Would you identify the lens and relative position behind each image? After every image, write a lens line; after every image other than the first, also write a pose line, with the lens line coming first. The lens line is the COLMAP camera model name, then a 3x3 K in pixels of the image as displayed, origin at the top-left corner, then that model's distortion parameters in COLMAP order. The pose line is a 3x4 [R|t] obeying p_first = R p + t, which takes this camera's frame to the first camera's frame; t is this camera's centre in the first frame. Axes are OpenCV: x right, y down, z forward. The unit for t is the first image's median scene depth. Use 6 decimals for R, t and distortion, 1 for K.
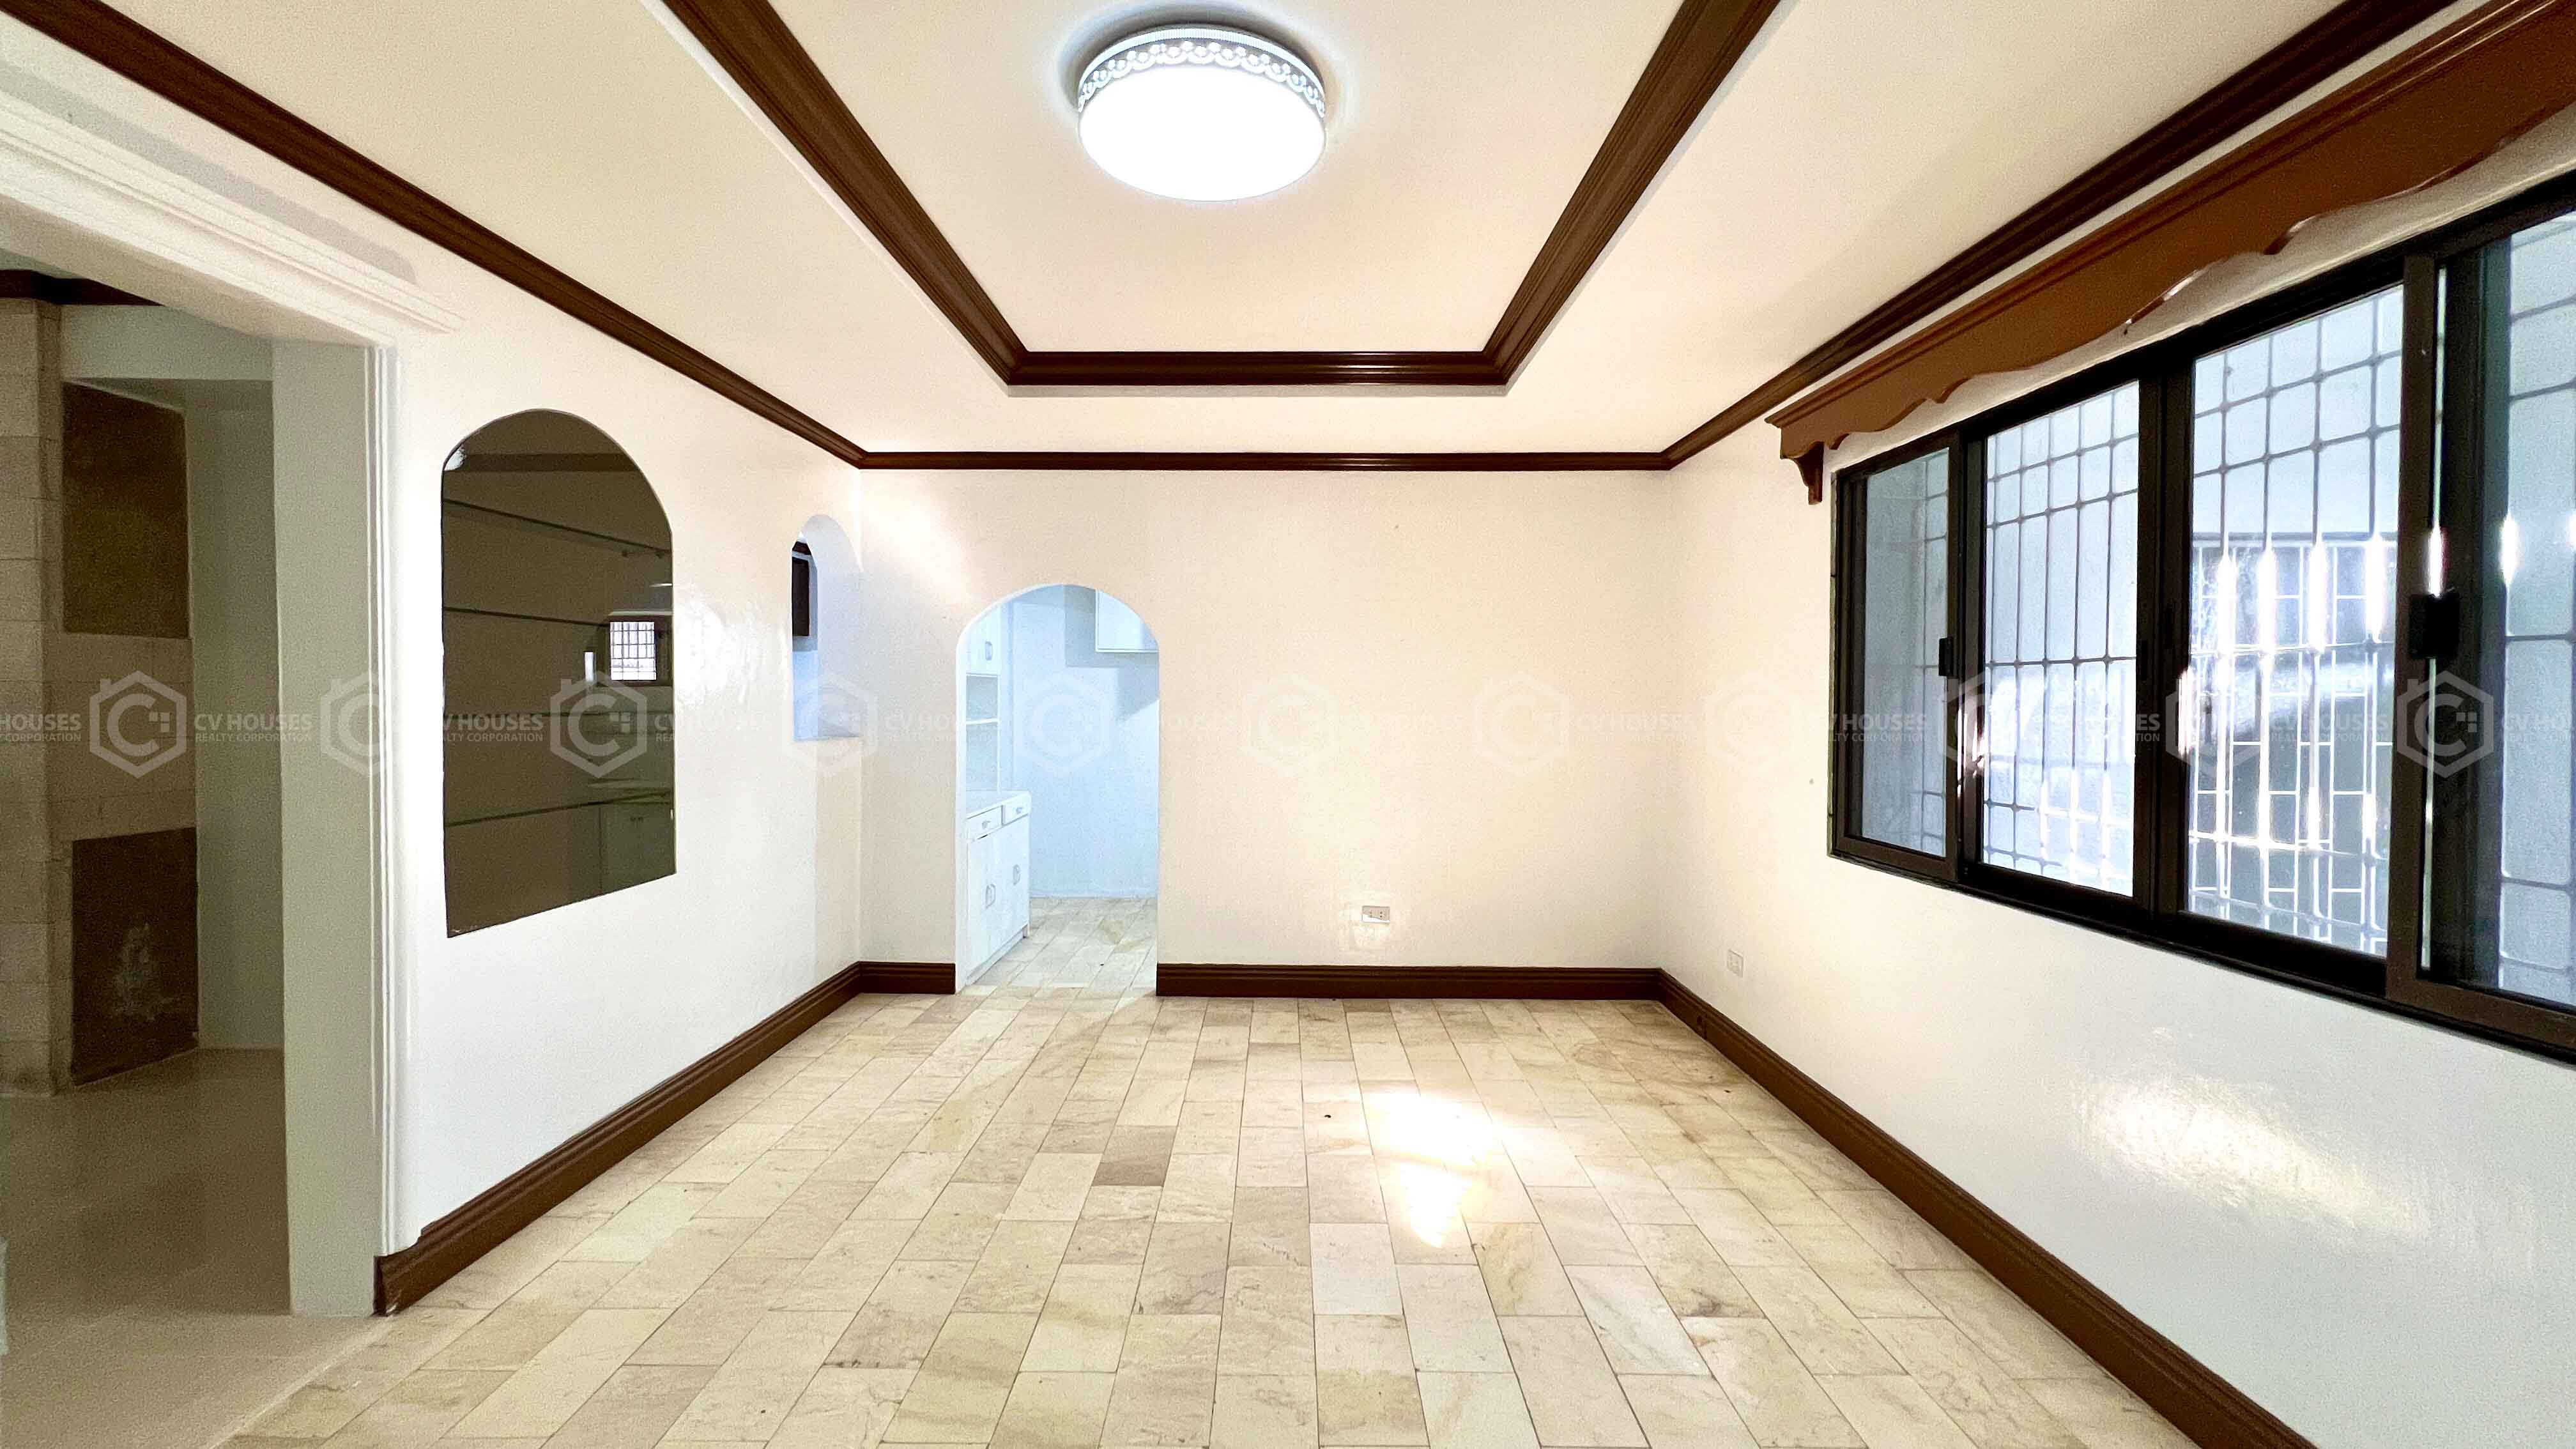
lens RADIAL K [[914.3, 0, 1286.9], [0, 914.3, 712.4], [0, 0, 1]] dist [-0.001046, -0.000035]
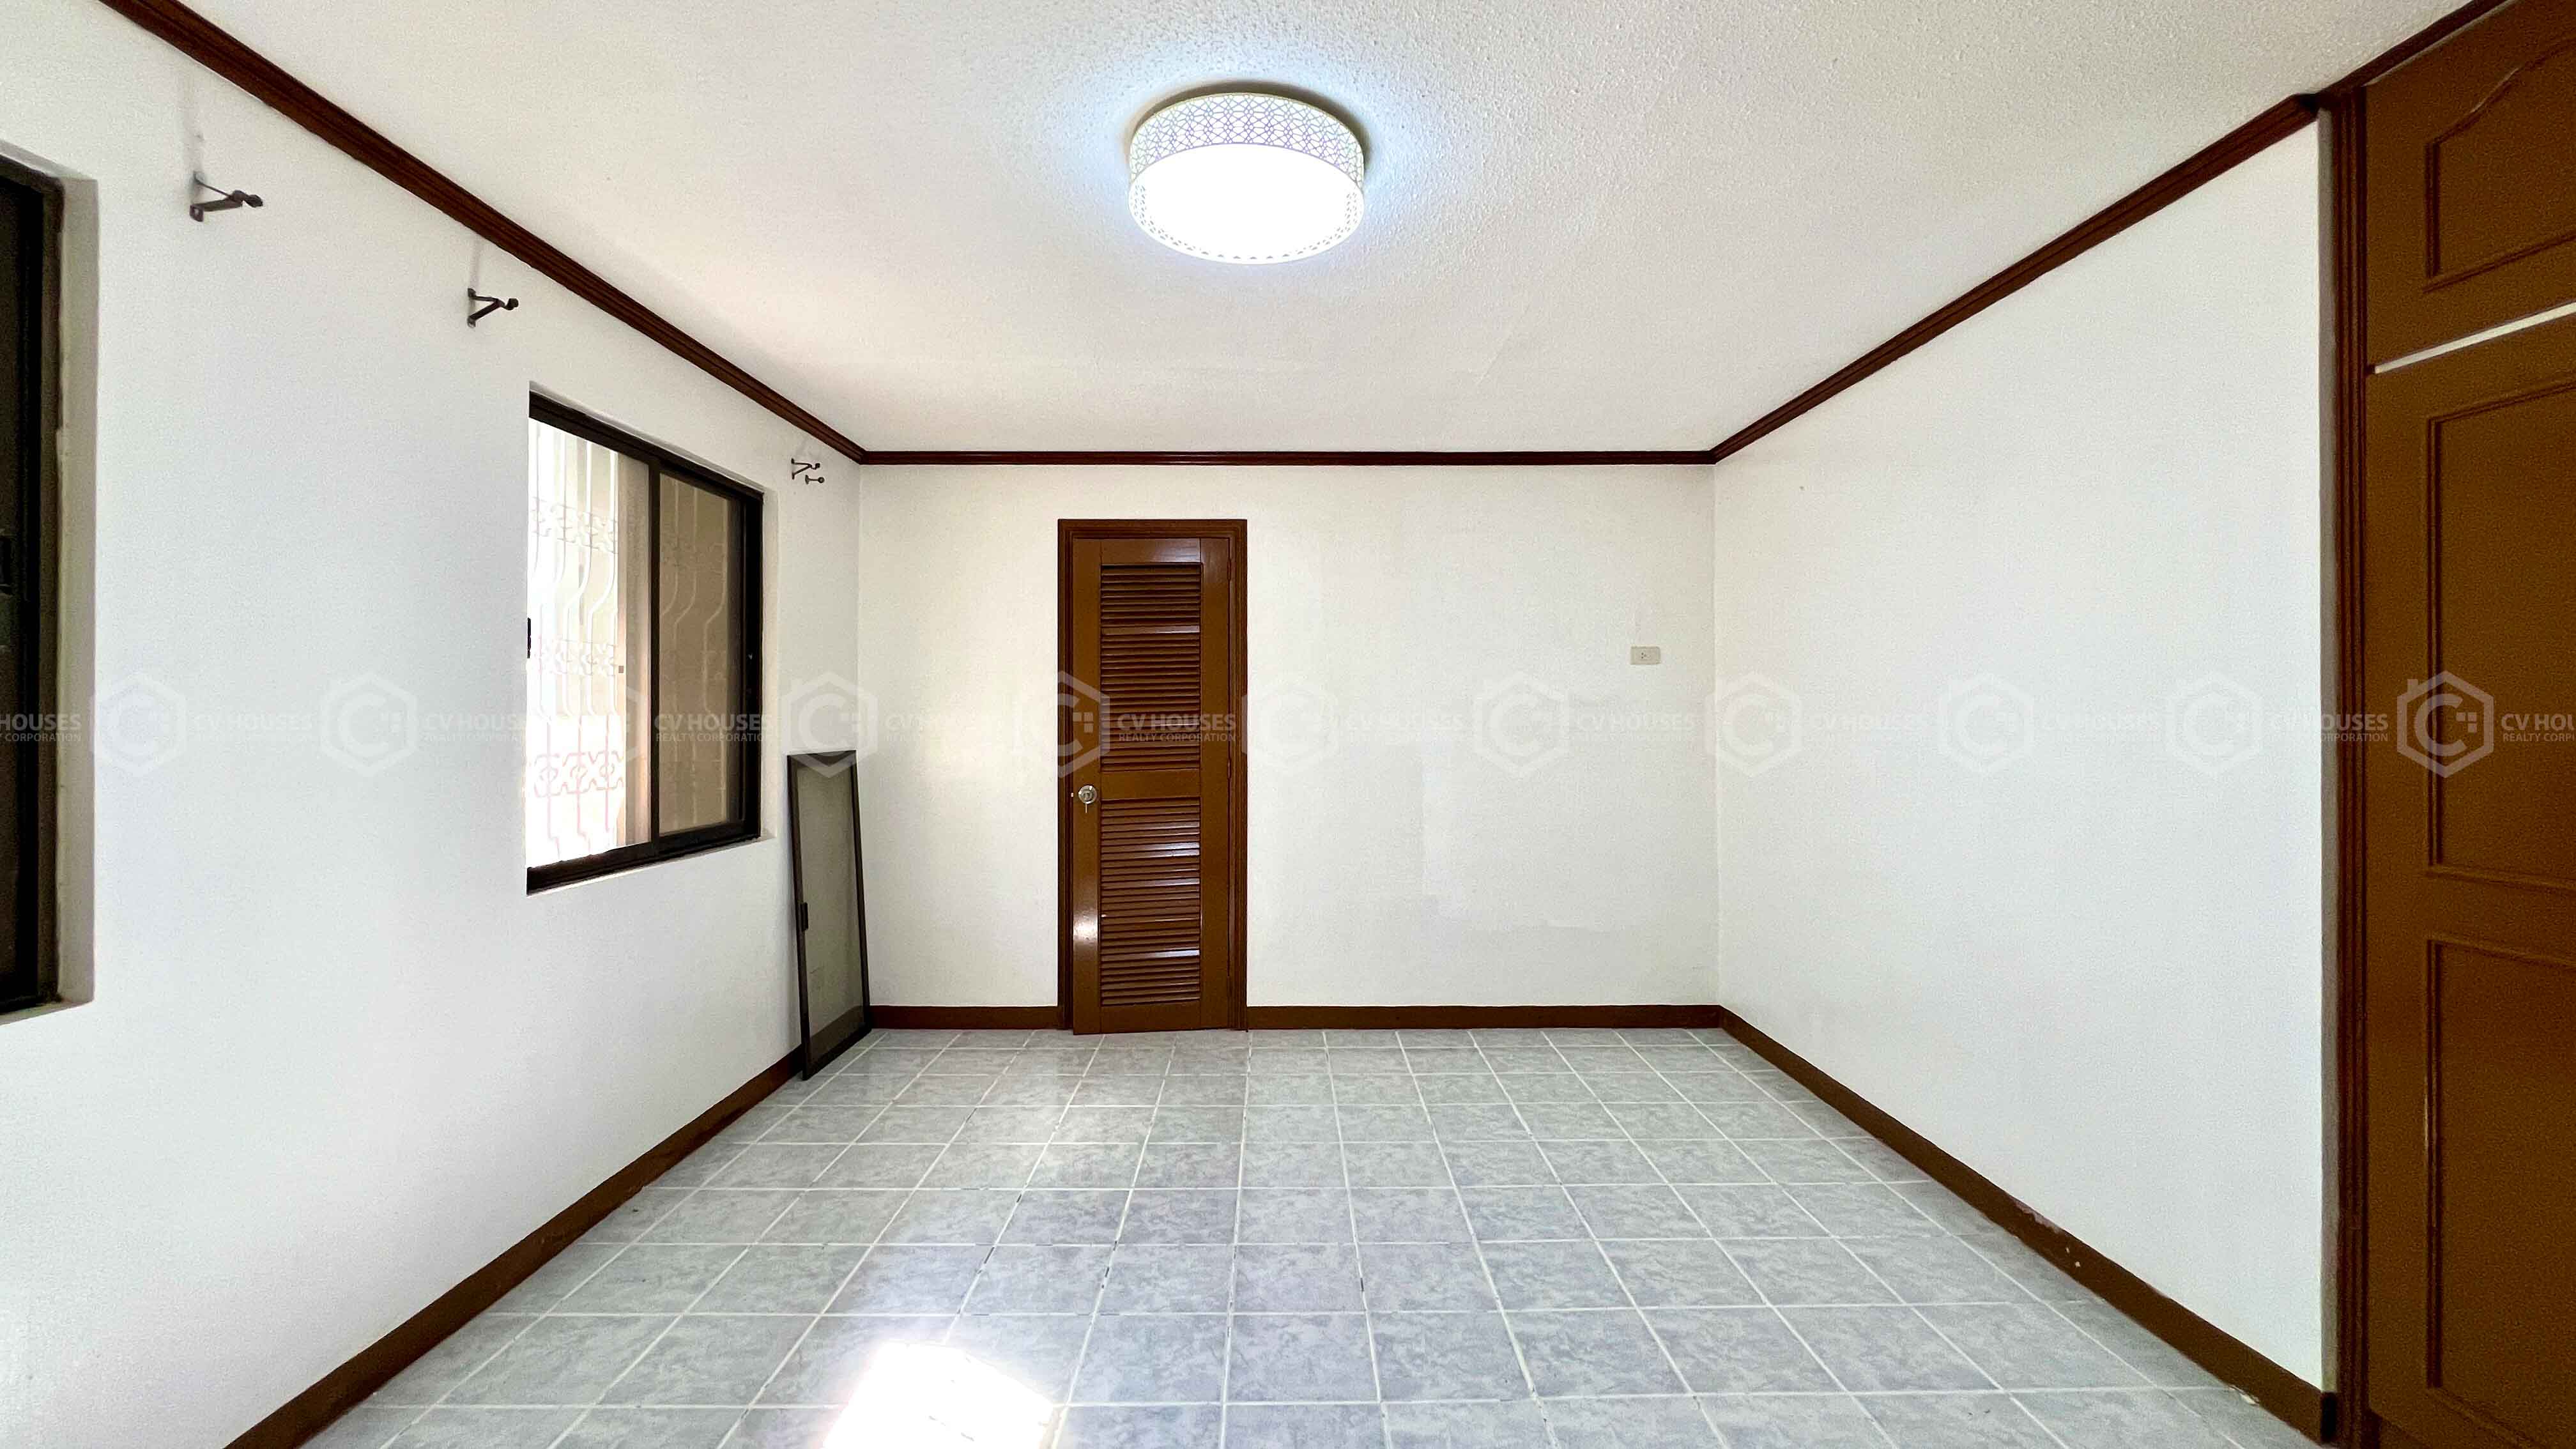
lens RADIAL K [[914.3, 0, 1286.9], [0, 914.3, 712.4], [0, 0, 1]] dist [-0.001046, -0.000035]
pose [[0.999970, -0.000103, 0.007727, -2.065731], [0.000103, 1.000000, -0.000084, 0.000106], [-0.007727, 0.000085, 0.999970, 0.023787]]
